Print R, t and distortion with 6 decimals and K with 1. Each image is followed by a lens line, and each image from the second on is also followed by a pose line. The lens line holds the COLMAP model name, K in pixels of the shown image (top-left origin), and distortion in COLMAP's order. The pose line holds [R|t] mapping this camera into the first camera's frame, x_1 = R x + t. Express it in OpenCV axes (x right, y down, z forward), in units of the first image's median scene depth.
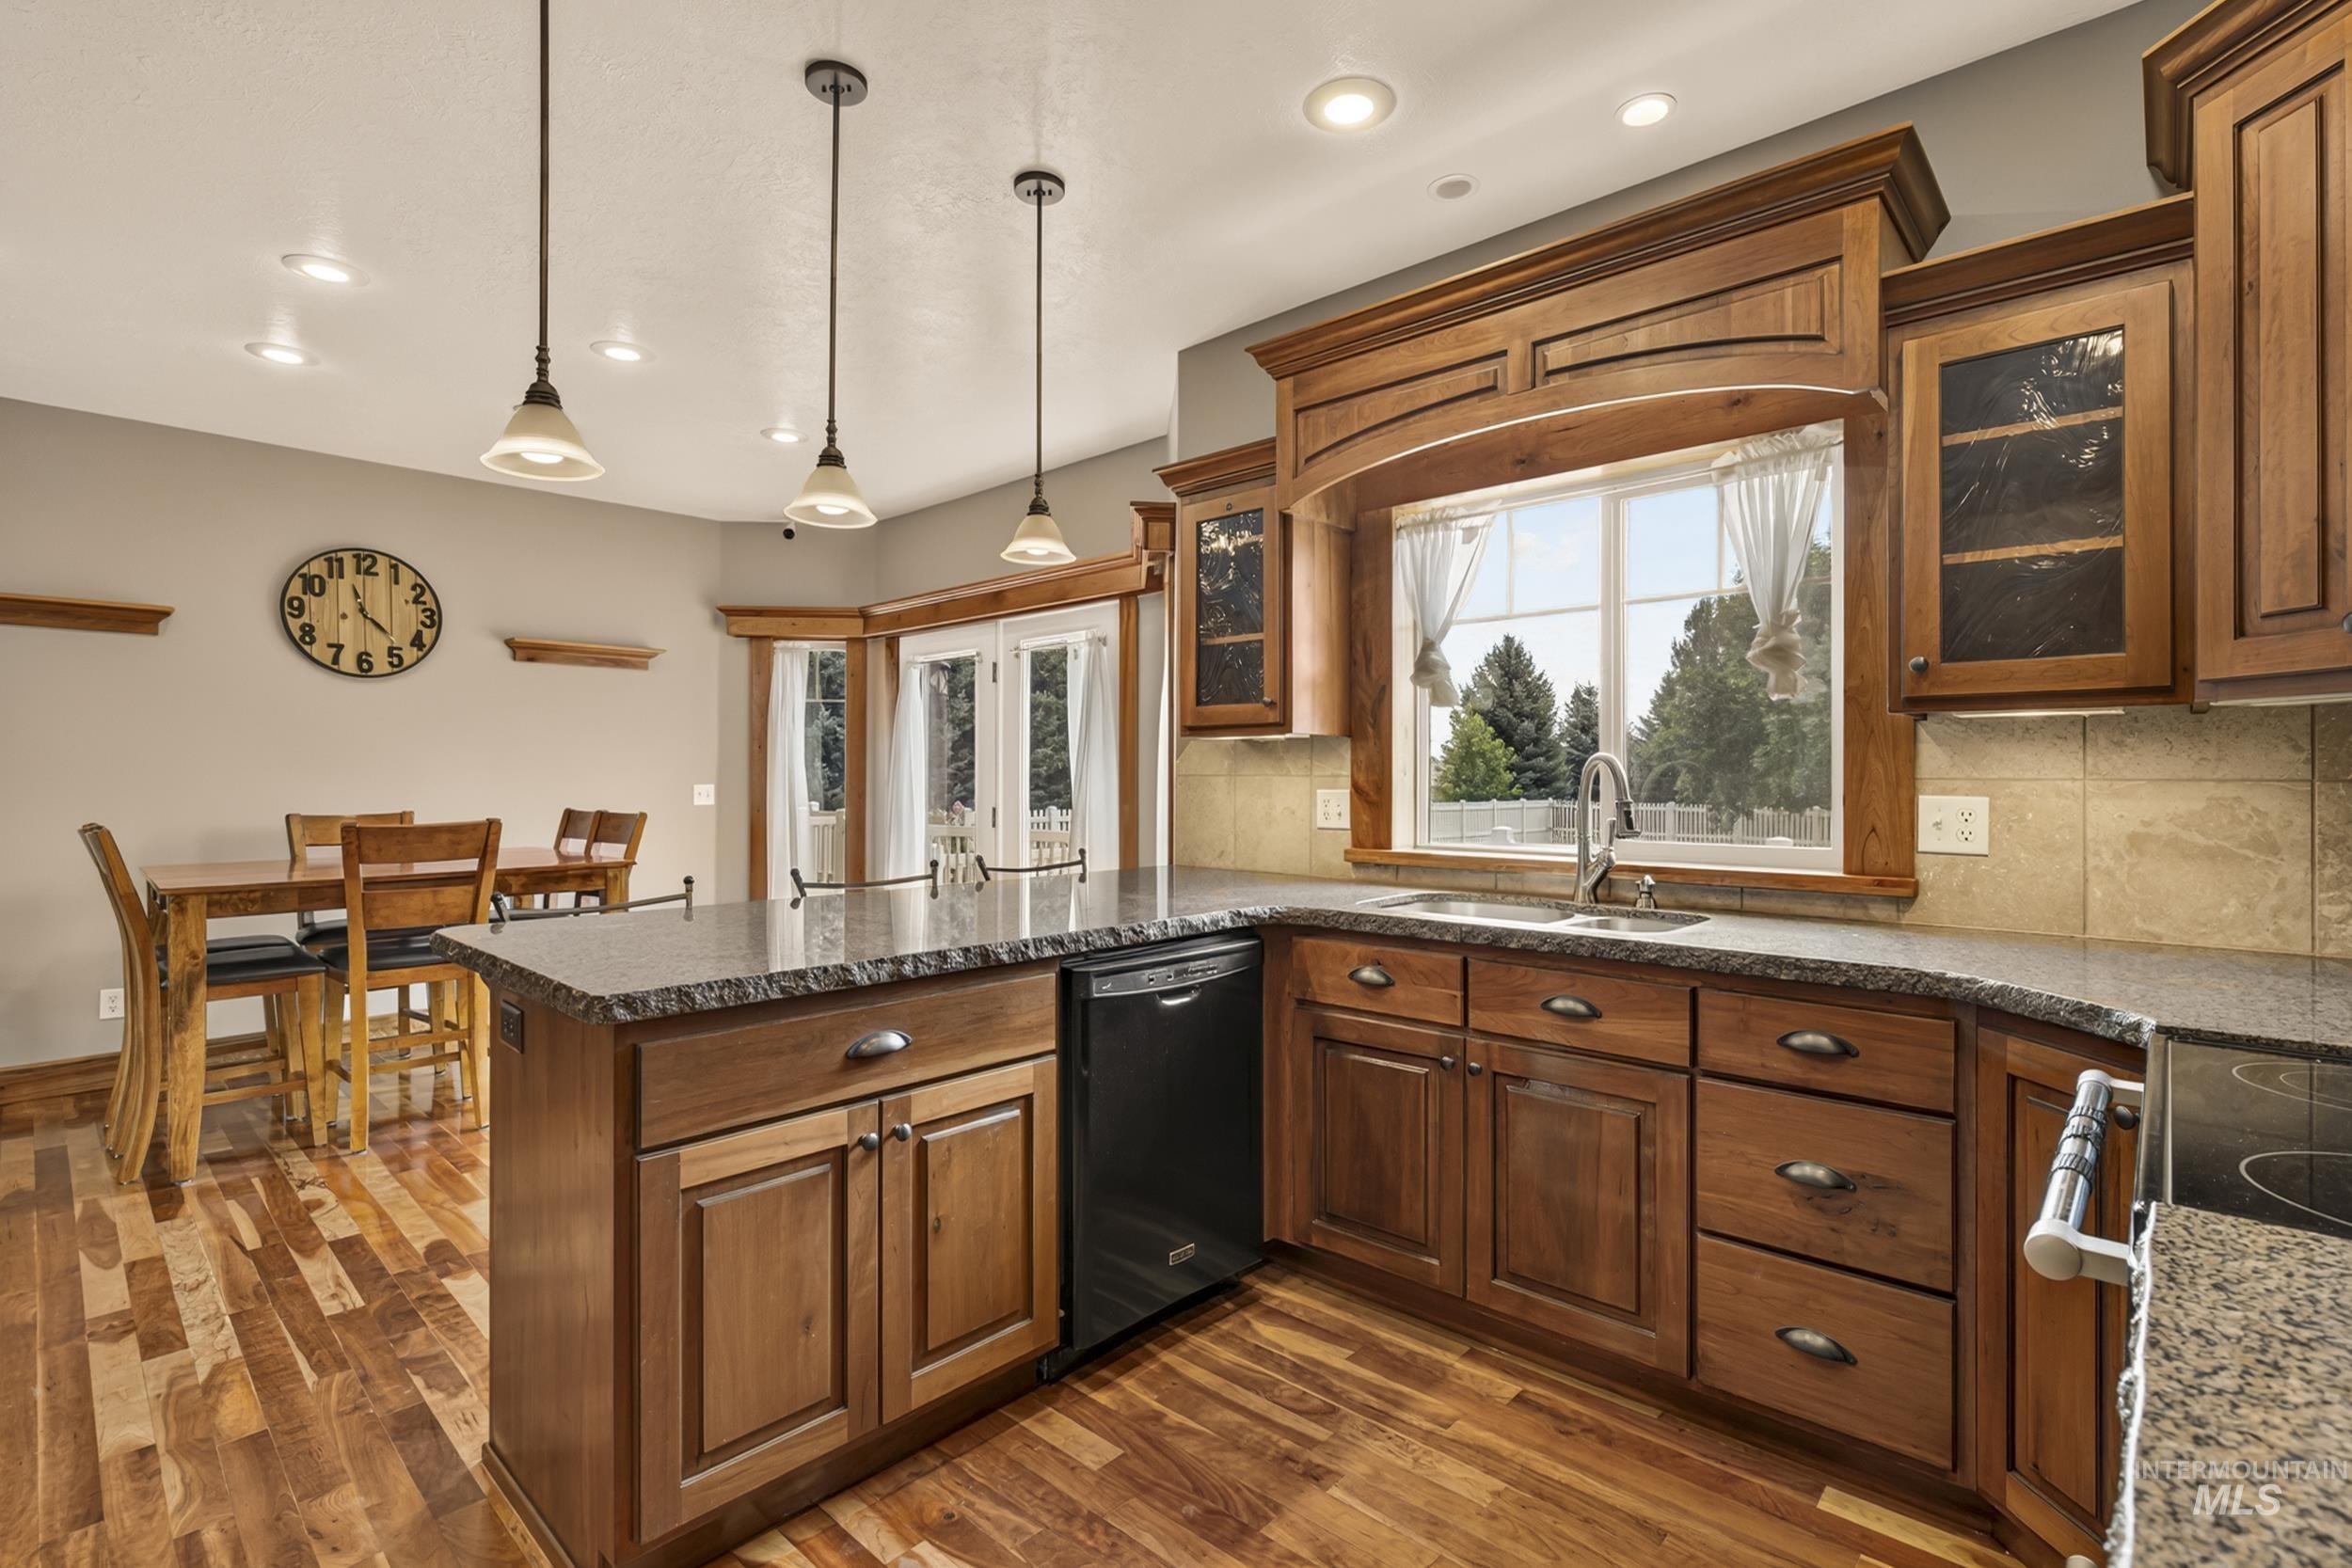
lens RADIAL K [[1080.9, 0, 1186.1], [0, 1080.9, 774.9], [0, 0, 1]] dist [-0.004750, 0.001749]
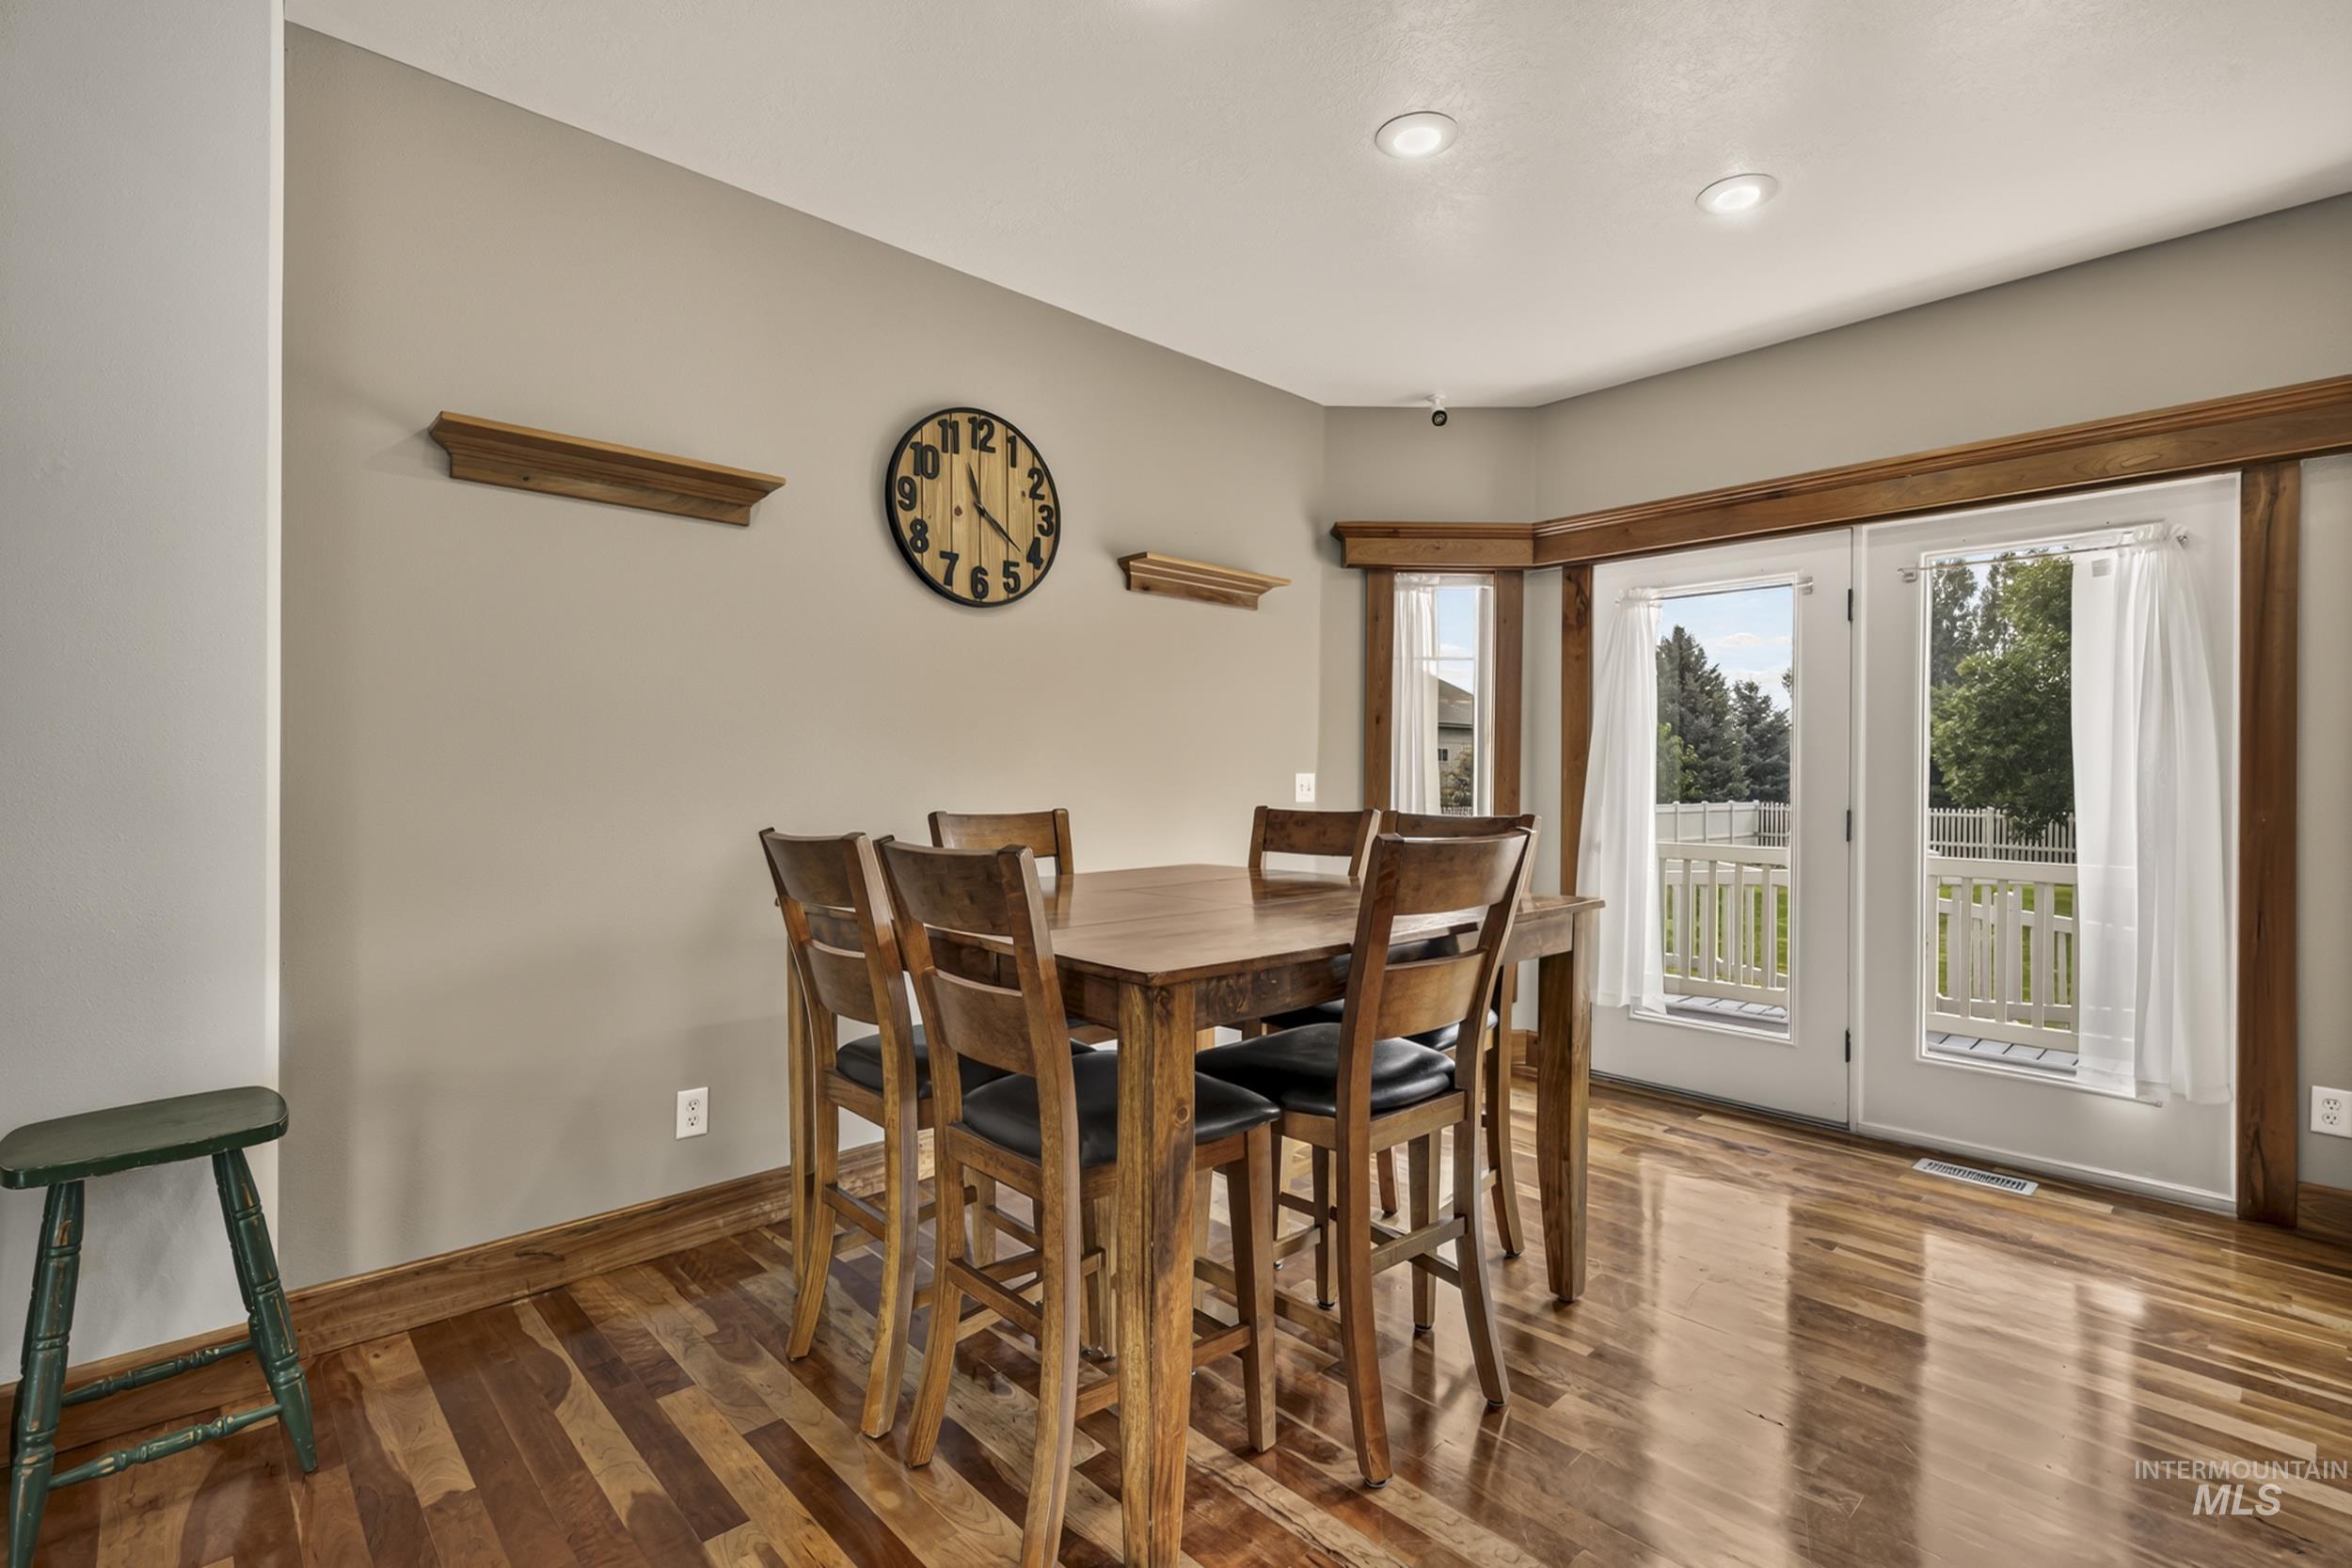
lens RADIAL K [[1080.9, 0, 1186.5], [0, 1080.9, 777.9], [0, 0, 1]] dist [-0.004750, 0.001749]
pose [[0.997587, 0.008347, -0.068923, -0.579389], [-0.008015, 0.999955, 0.005101, 0.010701], [0.068962, -0.004536, 0.997609, 0.342188]]
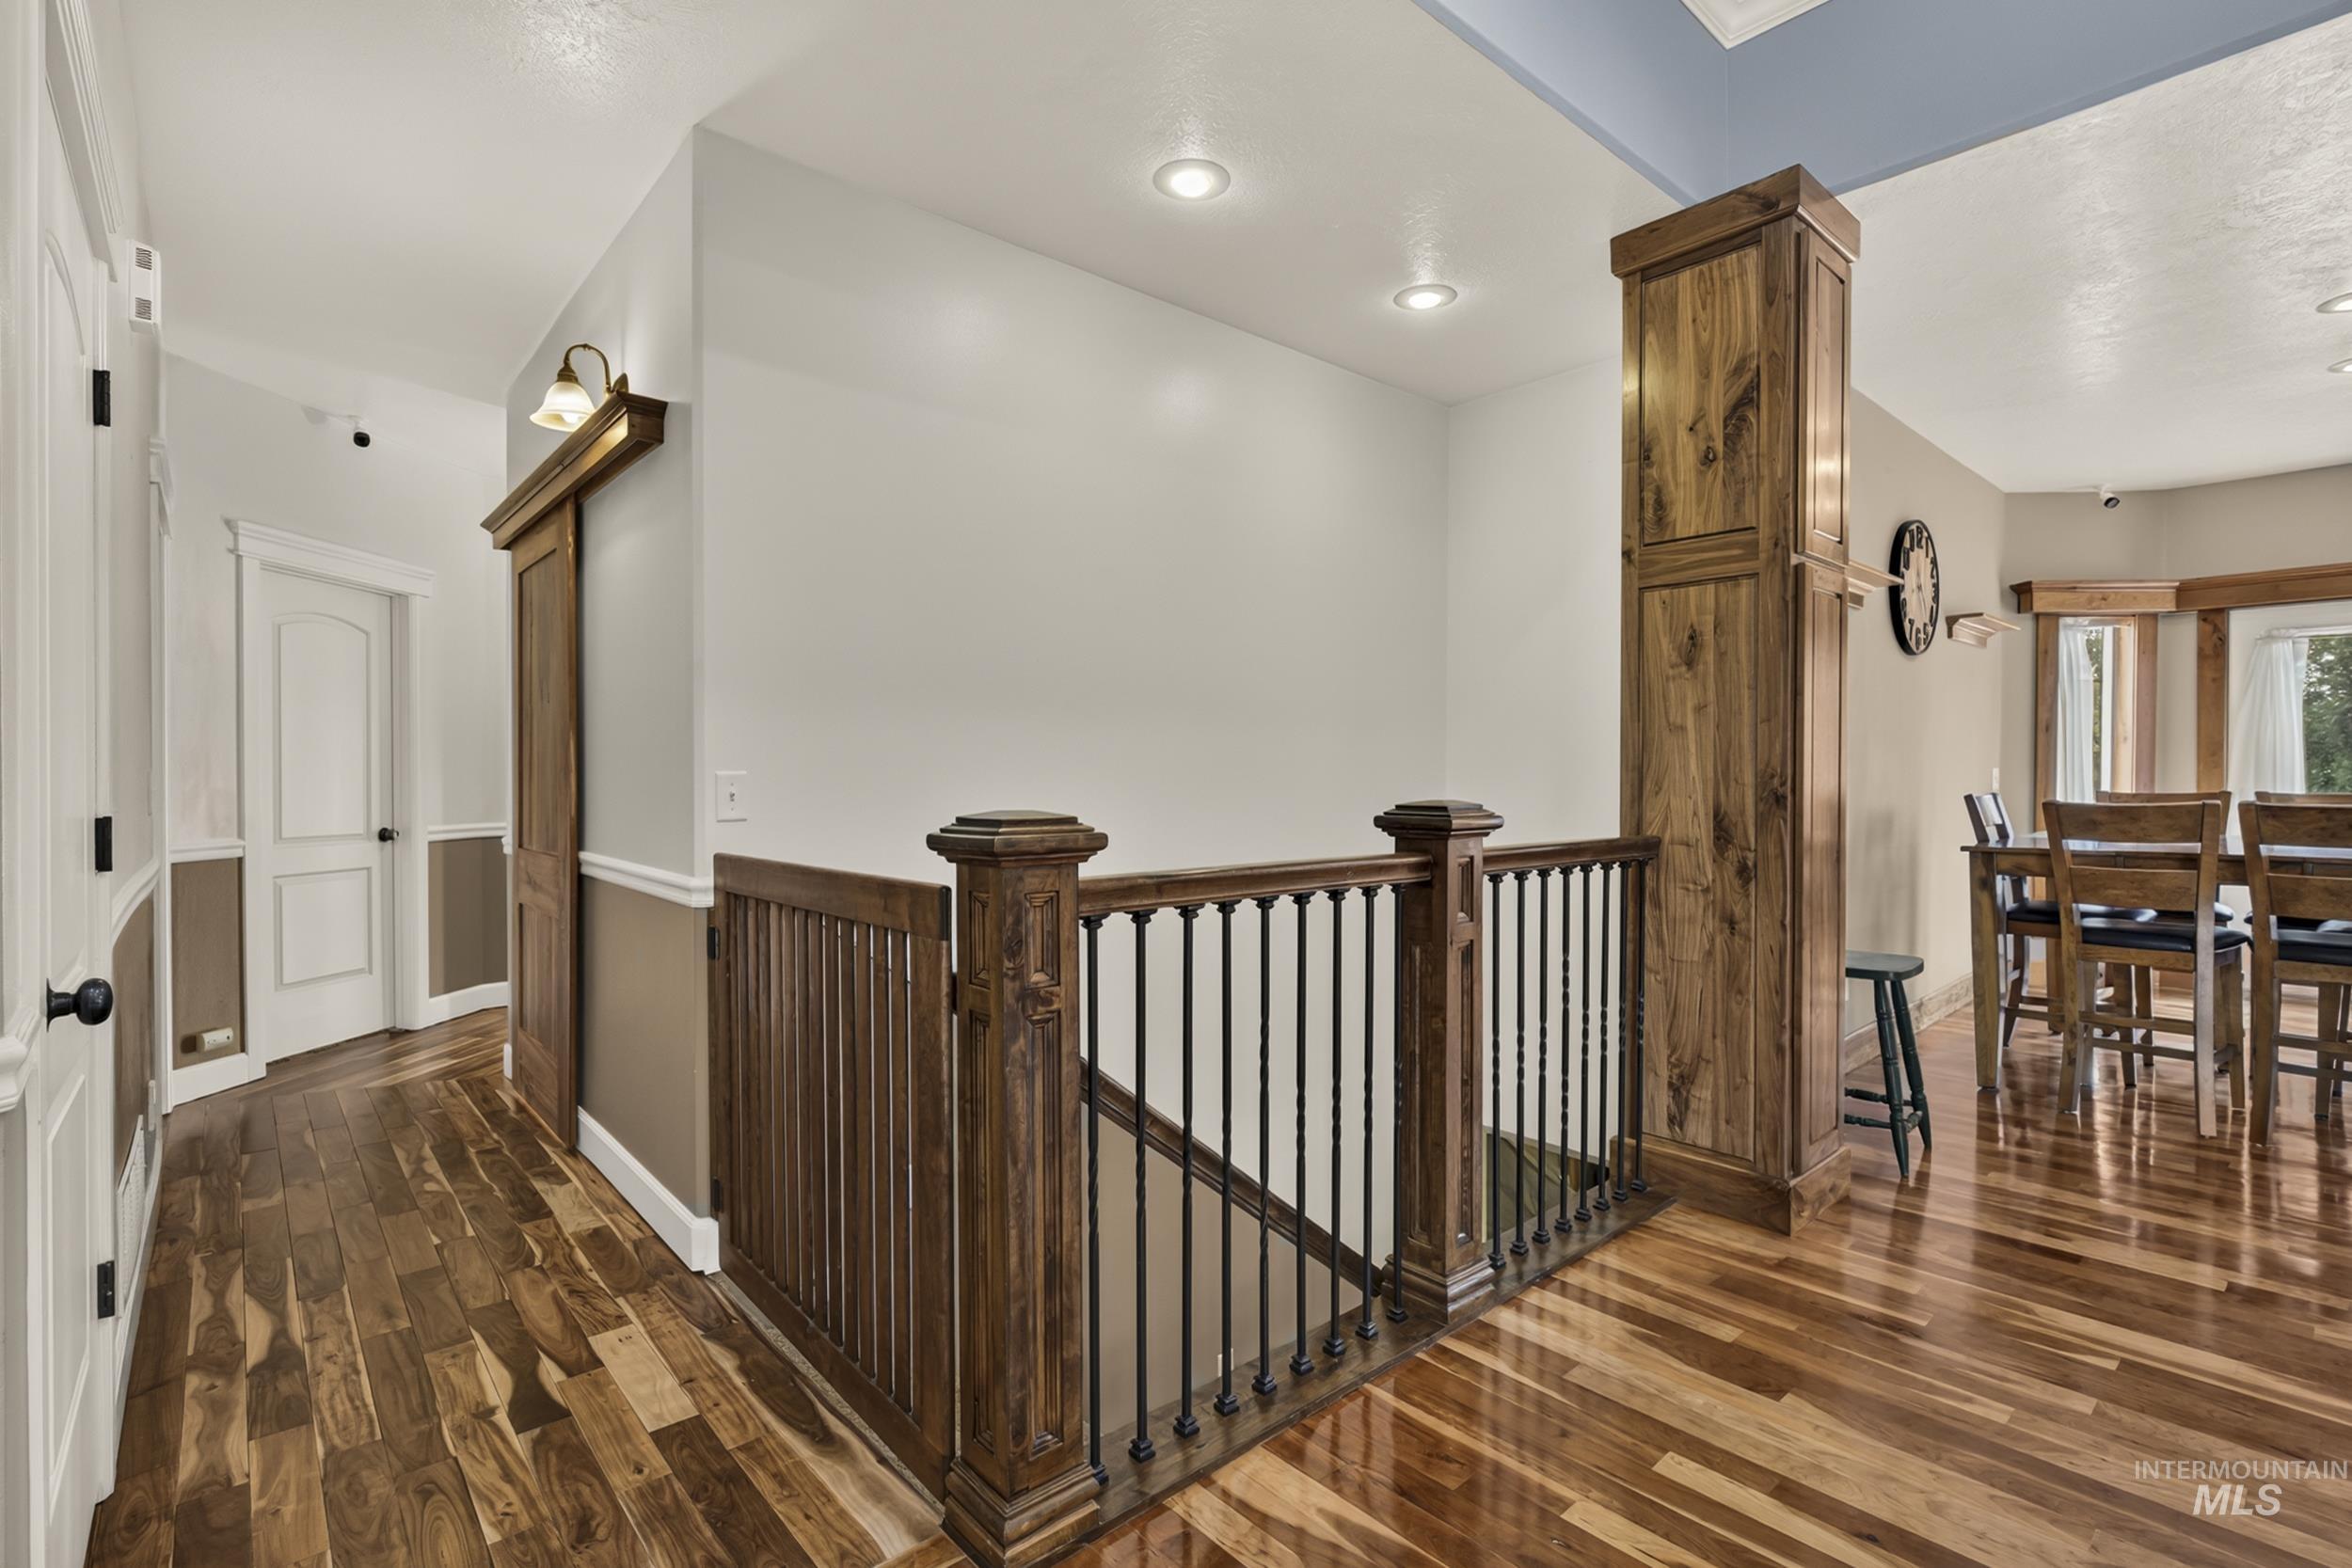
lens RADIAL K [[1080.9, 0, 1171.6], [0, 1080.9, 785.3], [0, 0, 1]] dist [-0.004750, 0.001749]
pose [[0.993923, -0.000591, -0.110073, -1.299384], [0.001213, 0.999984, 0.005586, 0.020201], [0.110068, -0.005686, 0.993908, -0.033535]]
